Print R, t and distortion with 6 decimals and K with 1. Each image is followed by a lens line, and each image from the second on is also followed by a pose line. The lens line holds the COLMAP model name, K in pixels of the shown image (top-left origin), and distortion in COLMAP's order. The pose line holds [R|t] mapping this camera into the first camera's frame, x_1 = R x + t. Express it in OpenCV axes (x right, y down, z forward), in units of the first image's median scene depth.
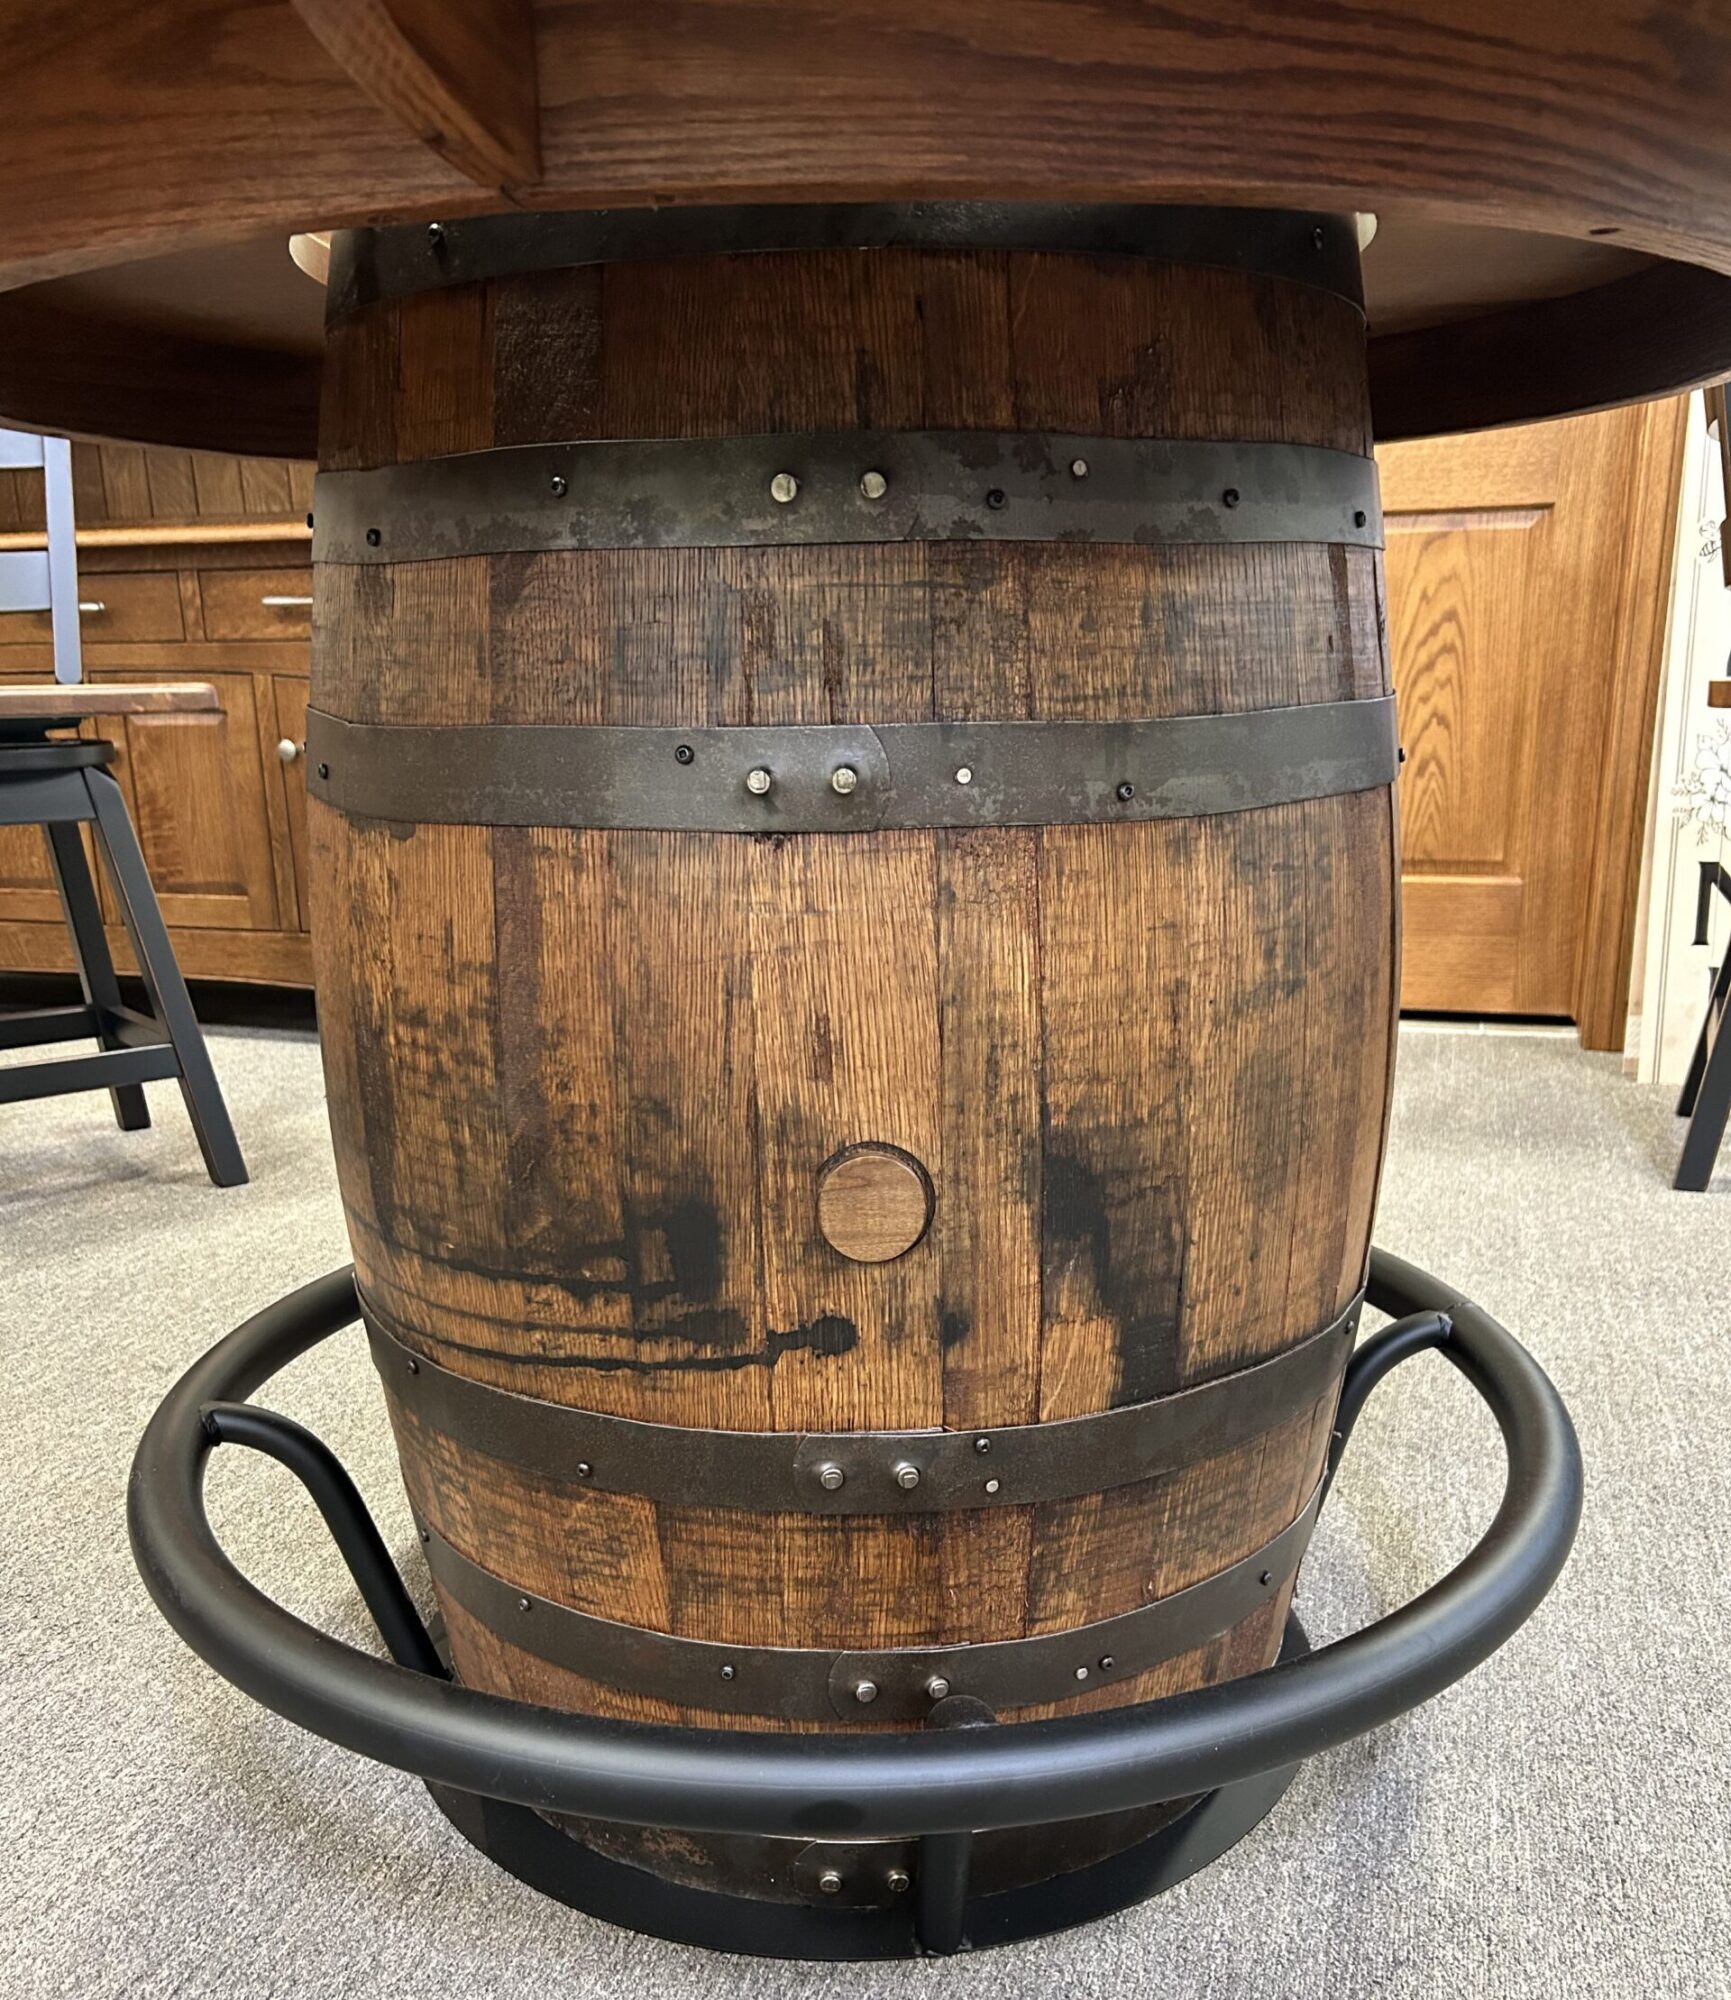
lens RADIAL K [[1803.7, 0, 875.8], [0, 1803.7, 1123.9], [0, 0, 1]] dist [0.152085, -0.427886]
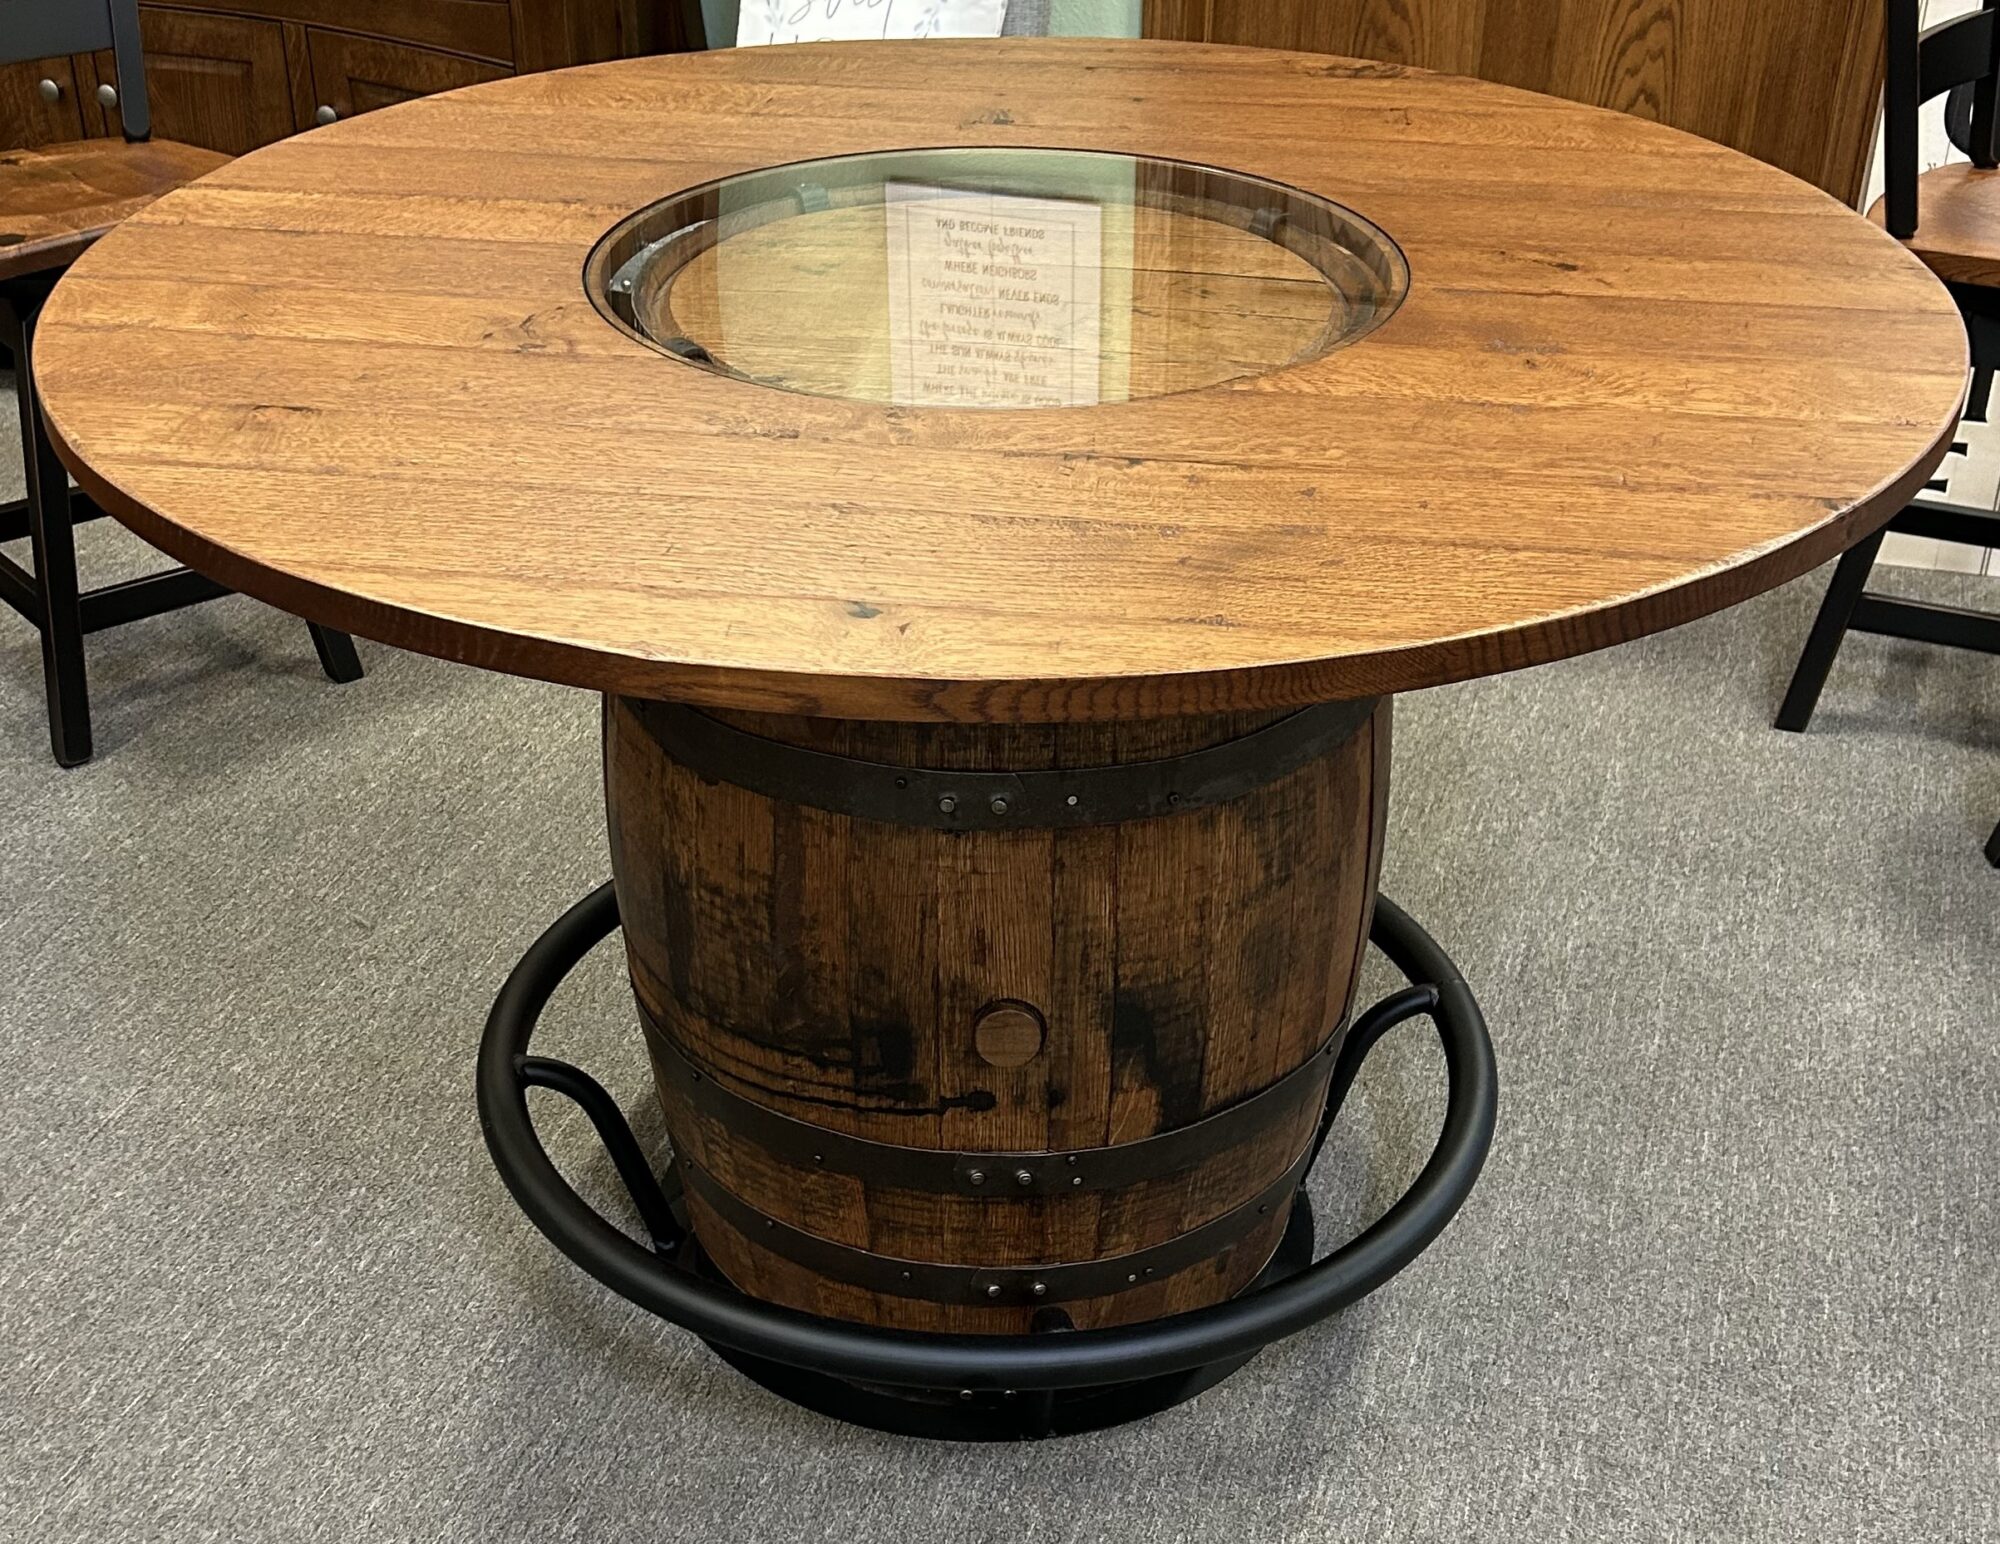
lens RADIAL K [[2841.4, 0, 927.3], [0, 2841.4, 948.1], [0, 0, 1]] dist [0.178152, -0.692769]
pose [[0.999790, 0.020100, -0.004002, -0.061076], [-0.017980, 0.953972, 0.299357, -0.734454], [0.009835, -0.299222, 0.954133, -1.313248]]
